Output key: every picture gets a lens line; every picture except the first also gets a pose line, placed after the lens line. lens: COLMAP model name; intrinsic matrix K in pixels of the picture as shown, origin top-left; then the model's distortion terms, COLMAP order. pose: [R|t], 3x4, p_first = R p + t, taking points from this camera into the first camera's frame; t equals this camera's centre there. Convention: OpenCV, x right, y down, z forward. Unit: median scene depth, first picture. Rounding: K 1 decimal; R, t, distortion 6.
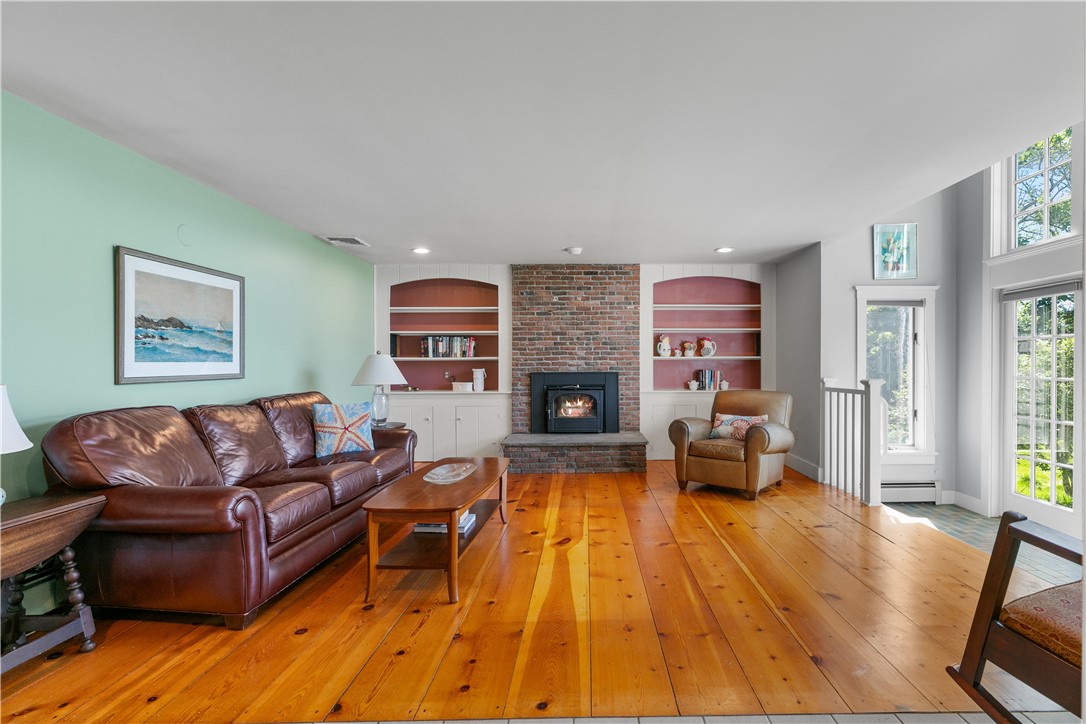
lens RADIAL K [[495.3, 0, 589.8], [0, 495.3, 367.7], [0, 0, 1]] dist [0.005036, -0.002333]
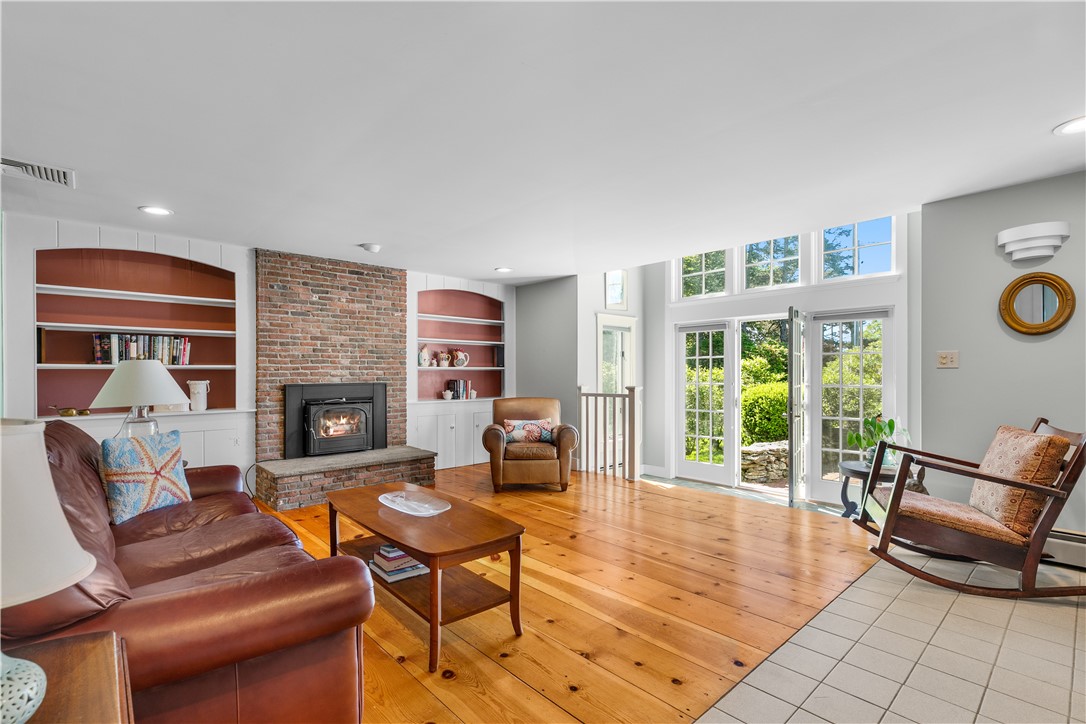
lens RADIAL K [[495.3, 0, 527.4], [0, 495.3, 376.4], [0, 0, 1]] dist [0.005036, -0.002333]
pose [[0.763172, -0.003027, 0.646188, -0.340496], [0.005138, 0.999986, -0.001384, -0.000713], [-0.646175, 0.004377, 0.763177, 0.115981]]
